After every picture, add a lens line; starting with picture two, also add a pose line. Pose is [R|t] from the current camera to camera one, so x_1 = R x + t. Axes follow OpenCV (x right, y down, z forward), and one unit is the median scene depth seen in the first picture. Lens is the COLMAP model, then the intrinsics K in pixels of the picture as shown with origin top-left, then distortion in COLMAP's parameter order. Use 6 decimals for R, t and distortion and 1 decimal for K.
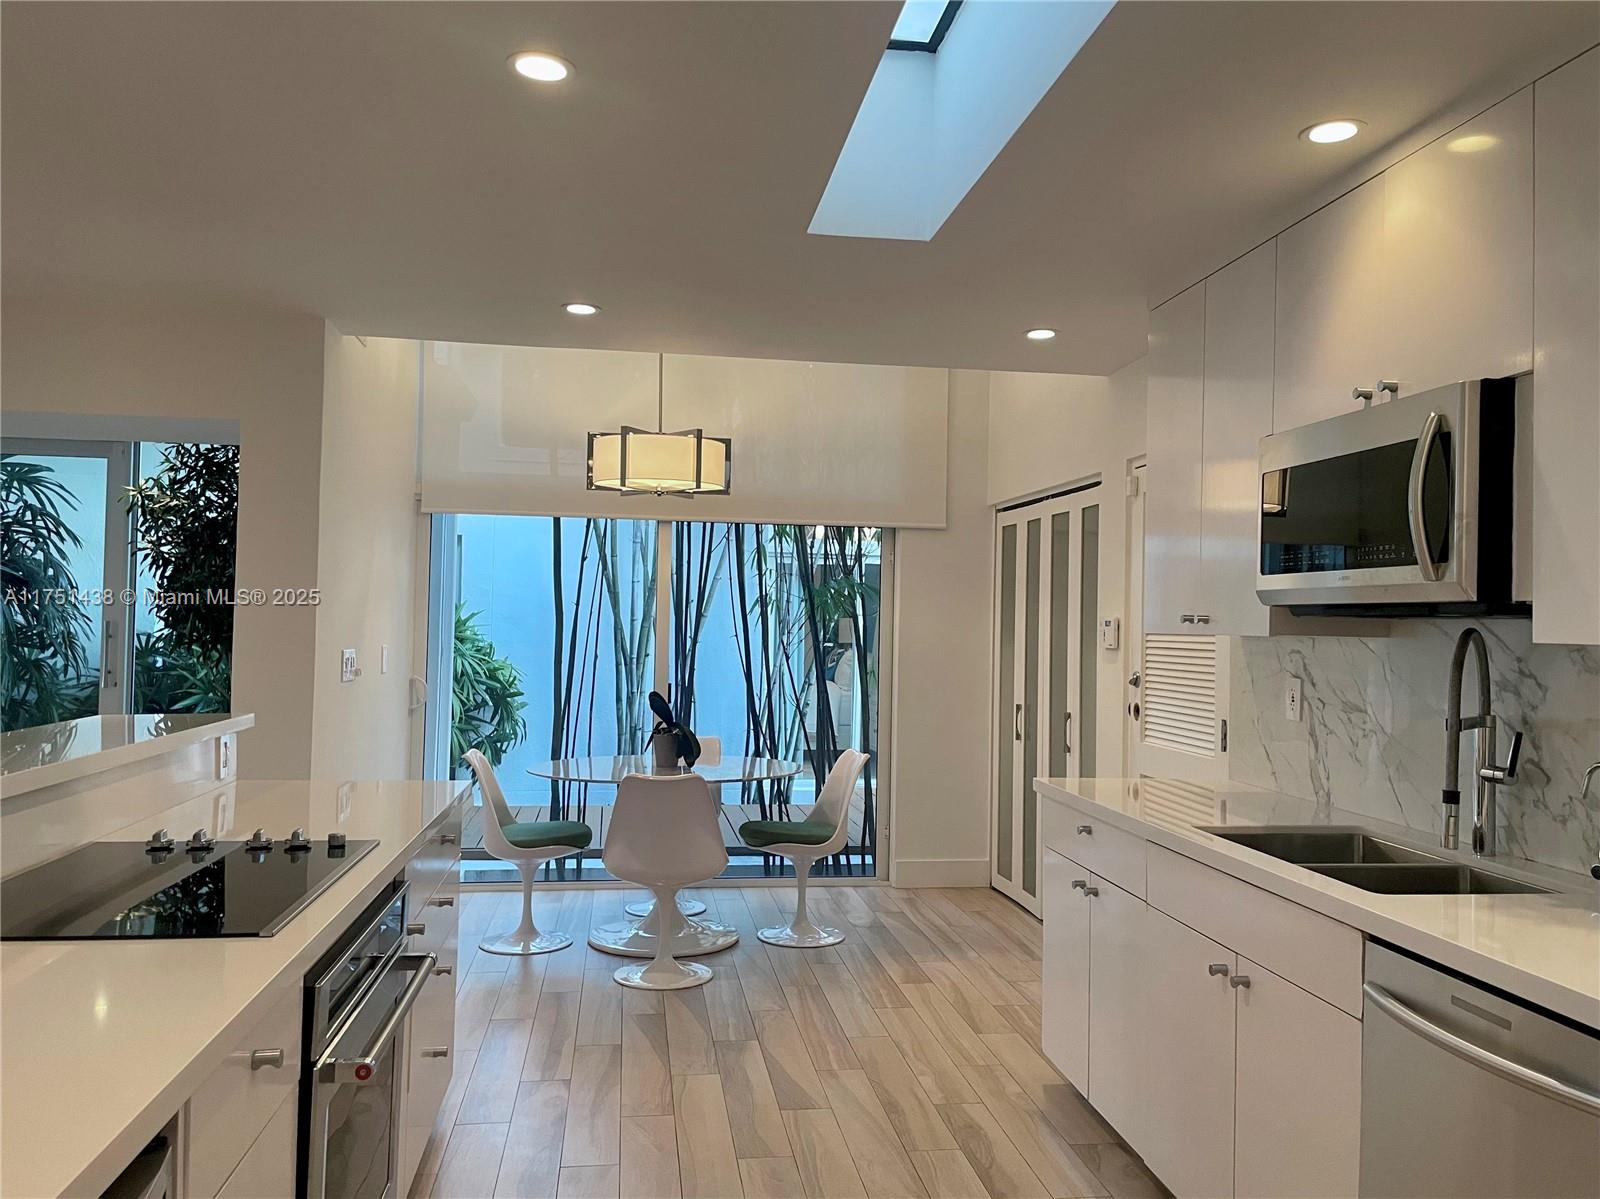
lens RADIAL K [[1215.7, 0, 804.9], [0, 1215.7, 609.2], [0, 0, 1]] dist [0.087058, -0.119379]
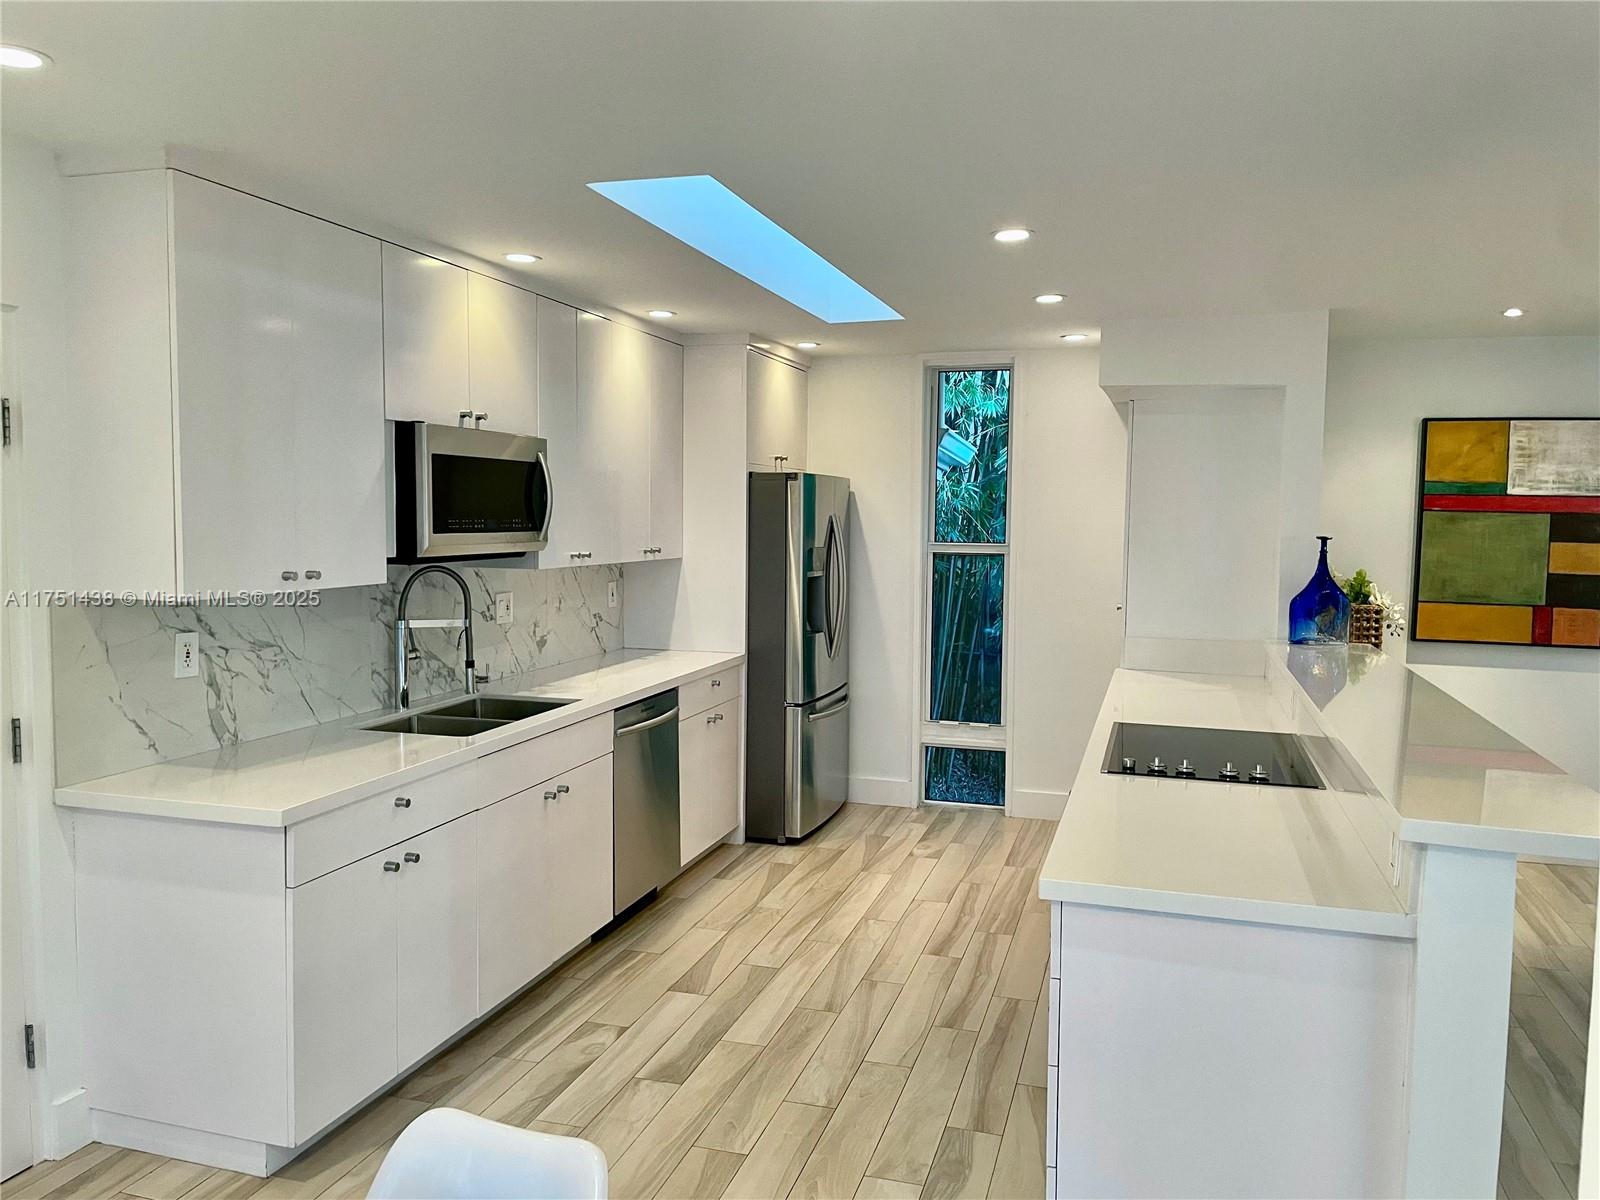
lens RADIAL K [[1215.7, 0, 804.9], [0, 1215.7, 609.7], [0, 0, 1]] dist [0.087058, -0.119379]
pose [[-0.907181, -0.066226, 0.415496, -0.448827], [-0.035416, 0.996049, 0.081434, -0.058523], [-0.419247, 0.059160, -0.905943, 1.750514]]
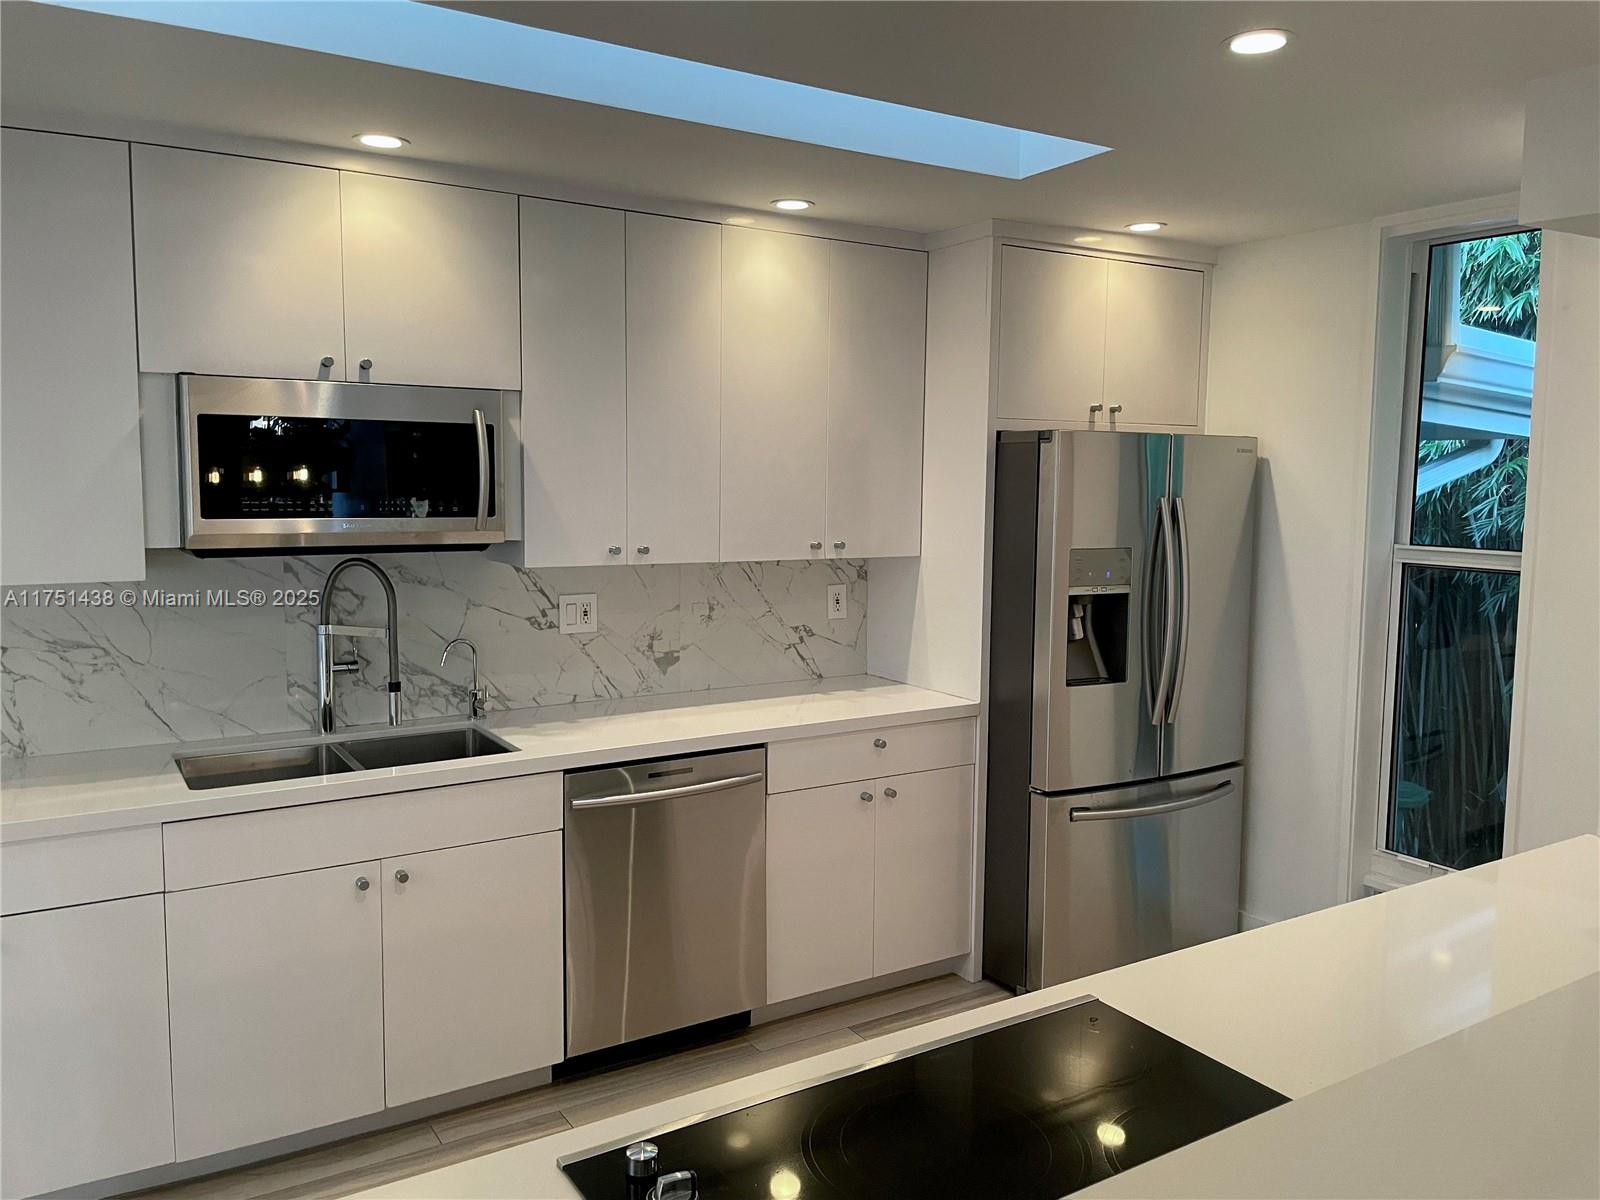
lens RADIAL K [[1215.7, 0, 804.9], [0, 1215.7, 609.7], [0, 0, 1]] dist [0.087058, -0.119379]
pose [[-0.412805, -0.129625, 0.901548, -0.625581], [-0.031148, 0.991251, 0.128260, -0.084537], [-0.910287, 0.024865, -0.413231, 0.851228]]
